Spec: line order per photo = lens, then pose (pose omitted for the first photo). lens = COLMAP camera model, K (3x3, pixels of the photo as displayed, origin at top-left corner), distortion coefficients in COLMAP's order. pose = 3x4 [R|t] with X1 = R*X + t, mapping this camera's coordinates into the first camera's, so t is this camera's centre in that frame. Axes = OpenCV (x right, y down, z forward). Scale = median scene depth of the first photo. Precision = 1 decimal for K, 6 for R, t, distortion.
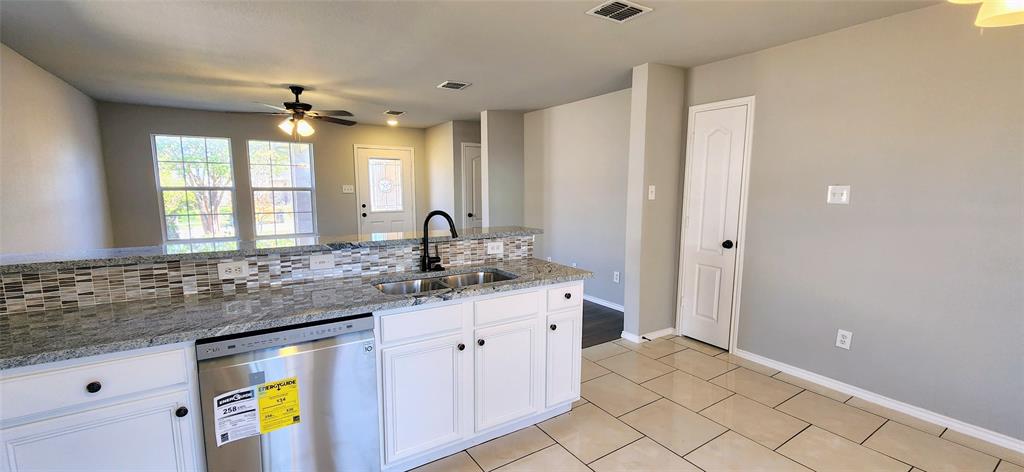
lens RADIAL K [[419.2, 0, 515.1], [0, 419.2, 240.0], [0, 0, 1]] dist [-0.000044, -0.000238]
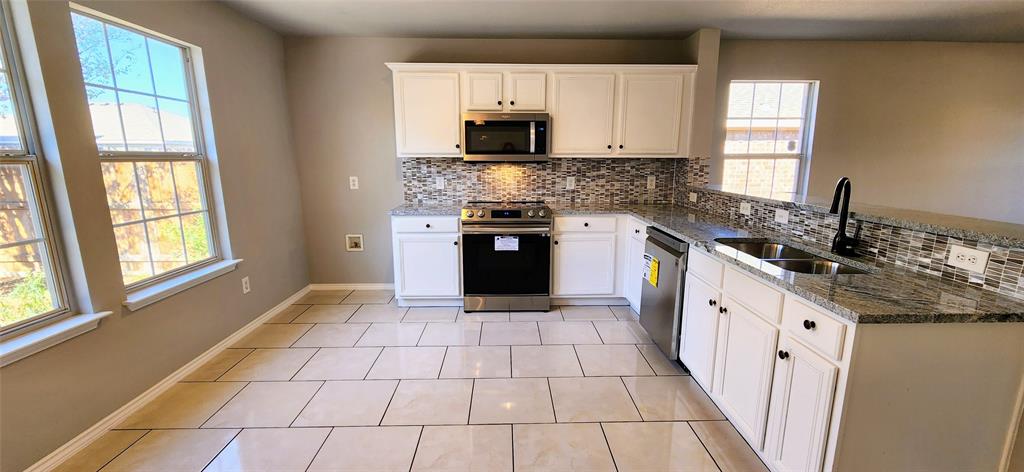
lens RADIAL K [[419.2, 0, 515.1], [0, 419.2, 240.0], [0, 0, 1]] dist [-0.000044, -0.000238]
pose [[-0.537987, 0.161719, -0.827295, 0.434093], [-0.106213, 0.960598, 0.256846, -0.049749], [0.836235, 0.226049, -0.499612, 0.478518]]
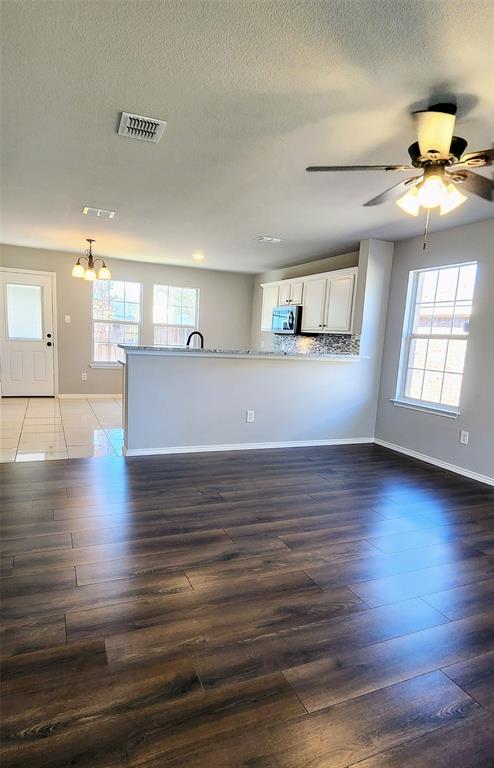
lens RADIAL K [[440.1, 0, 238.4], [0, 440.1, 414.8], [0, 0, 1]] dist [-0.000092, -0.000427]
pose [[-0.981052, -0.091811, 0.170612, -0.392716], [-0.037600, 0.954074, 0.297203, -0.162951], [-0.190063, 0.285156, -0.939448, 1.553650]]
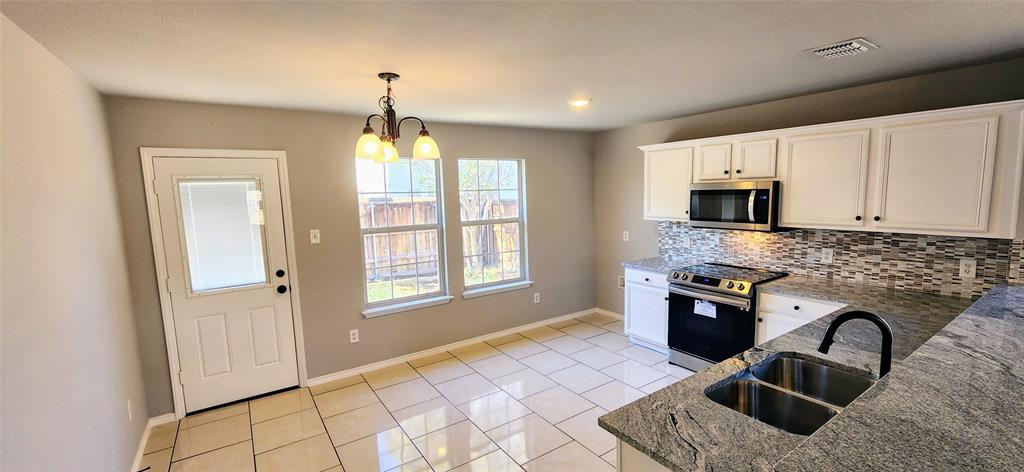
lens RADIAL K [[419.2, 0, 515.1], [0, 419.2, 240.0], [0, 0, 1]] dist [-0.000044, -0.000238]
pose [[-0.999628, 0.027113, -0.002852, 0.161740], [0.025626, 0.970171, 0.241062, -0.173608], [0.009303, 0.240900, -0.970505, 0.823938]]
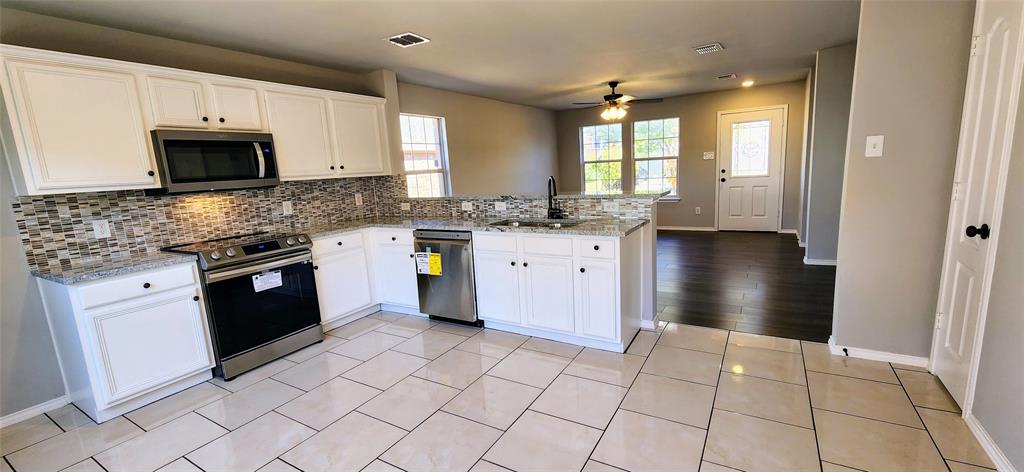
lens RADIAL K [[419.2, 0, 515.1], [0, 419.2, 240.0], [0, 0, 1]] dist [-0.000044, -0.000238]
pose [[0.428904, 0.127936, -0.894245, 0.566170], [-0.054798, 0.991782, 0.115607, -0.006824], [0.901687, -0.000581, 0.432390, 0.144081]]
